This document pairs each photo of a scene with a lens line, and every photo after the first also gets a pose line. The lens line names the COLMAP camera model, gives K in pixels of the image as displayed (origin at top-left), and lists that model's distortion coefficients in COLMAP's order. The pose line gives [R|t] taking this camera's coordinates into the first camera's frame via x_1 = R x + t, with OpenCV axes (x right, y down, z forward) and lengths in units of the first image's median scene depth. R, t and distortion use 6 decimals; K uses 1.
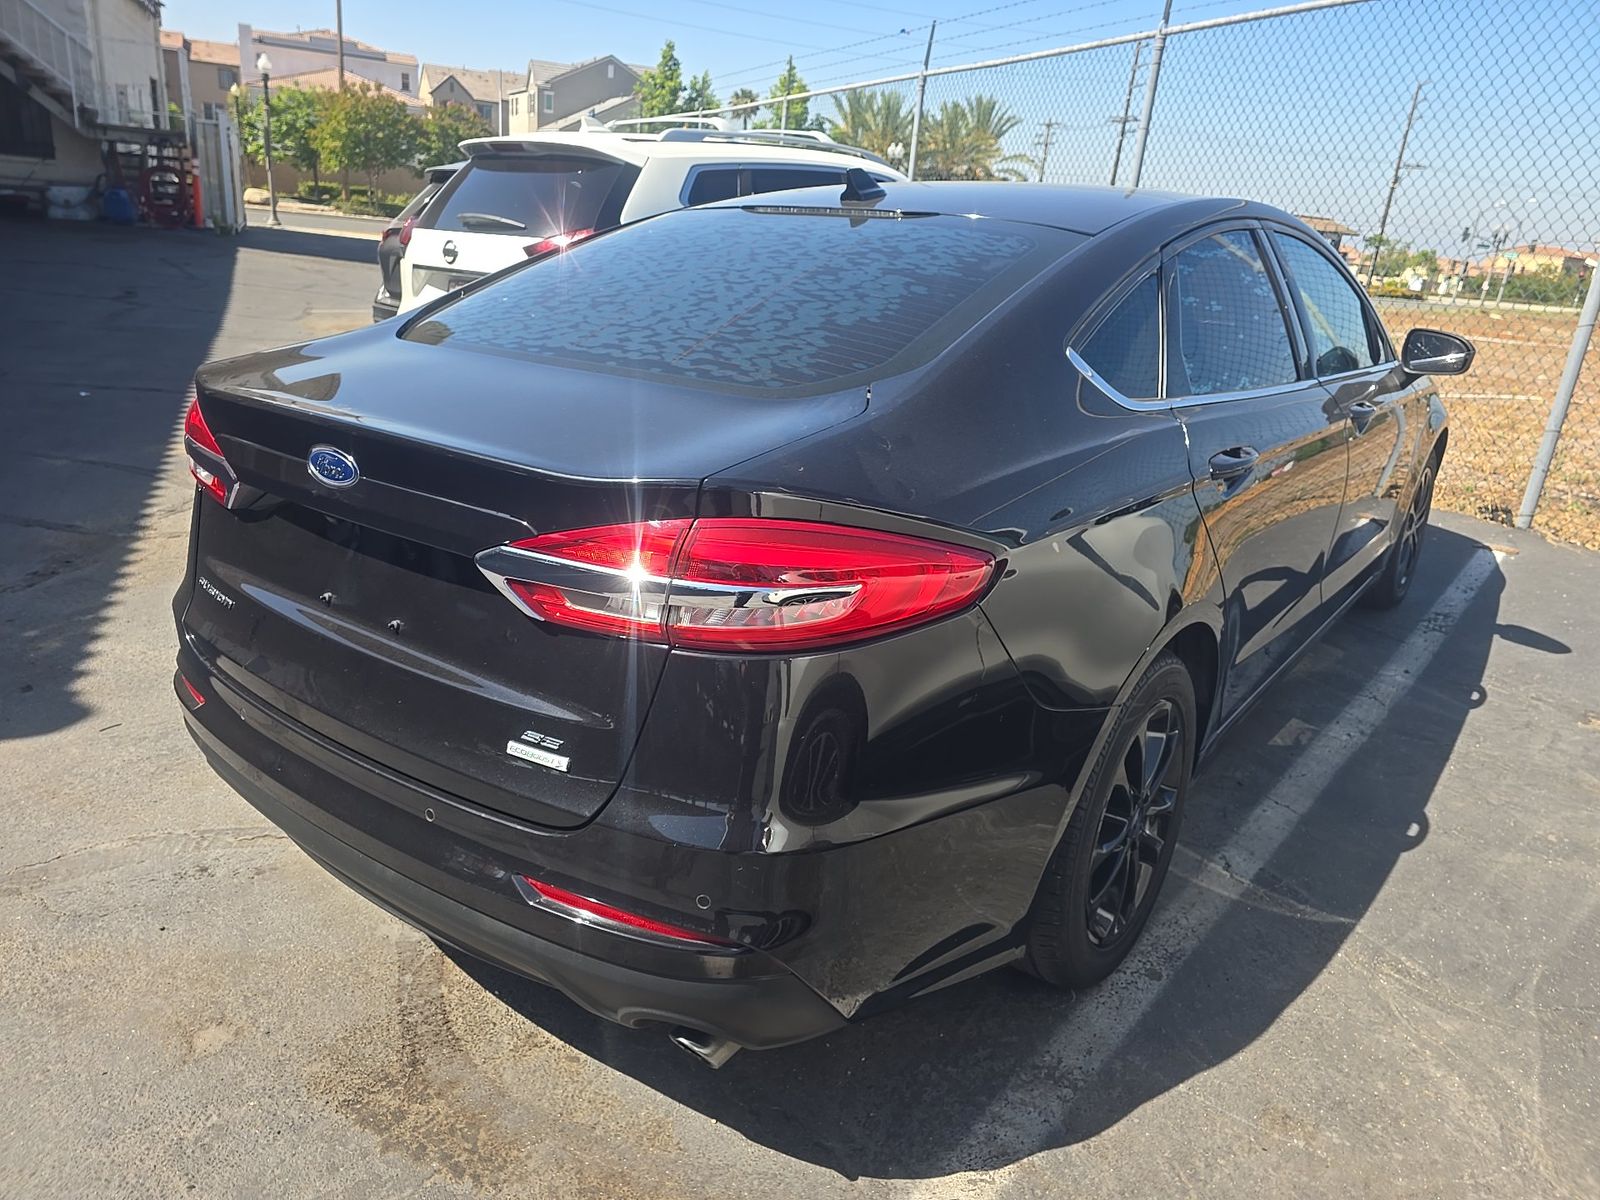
lens RADIAL K [[1077.9, 0, 810.8], [0, 1077.9, 604.1], [0, 0, 1]] dist [0.064873, -0.057770]
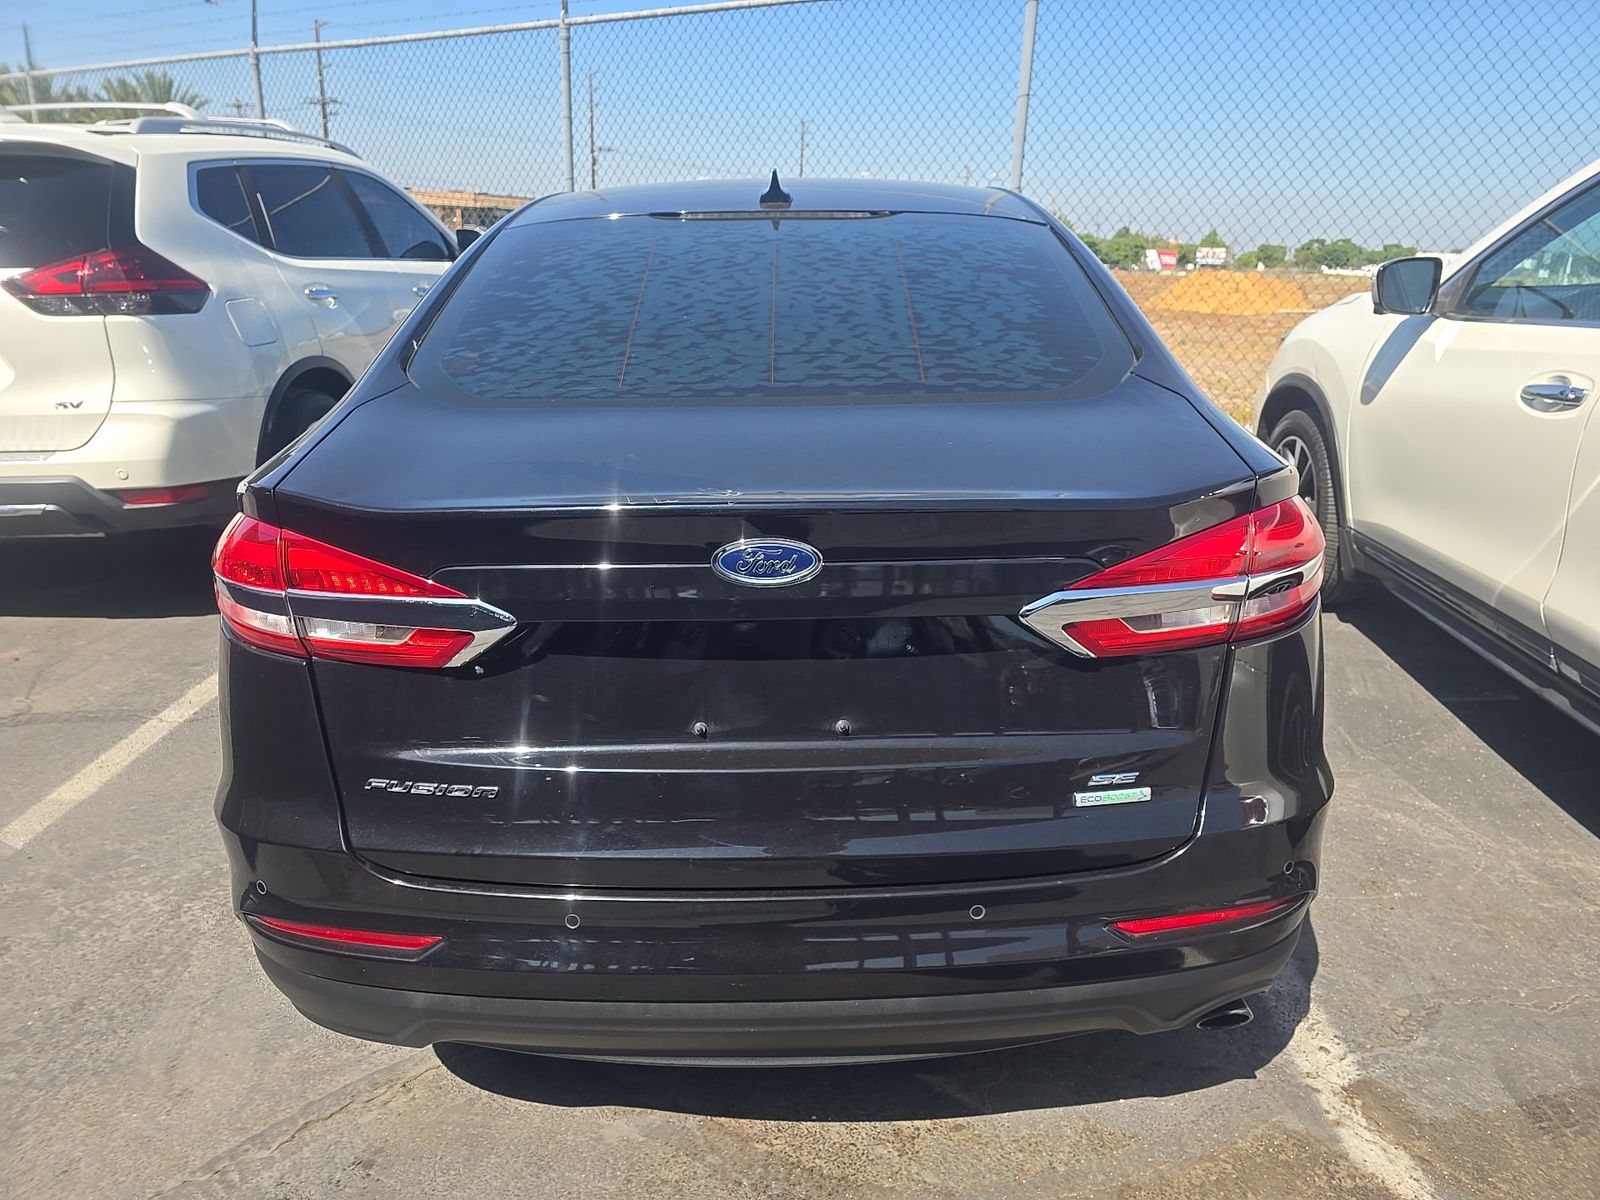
lens RADIAL K [[1077.9, 0, 810.8], [0, 1077.9, 604.1], [0, 0, 1]] dist [0.064873, -0.057770]
pose [[0.790960, -0.251213, 0.557920, -0.319258], [0.244097, 0.965680, 0.088758, -0.058332], [-0.561070, 0.065983, 0.825134, 0.115837]]
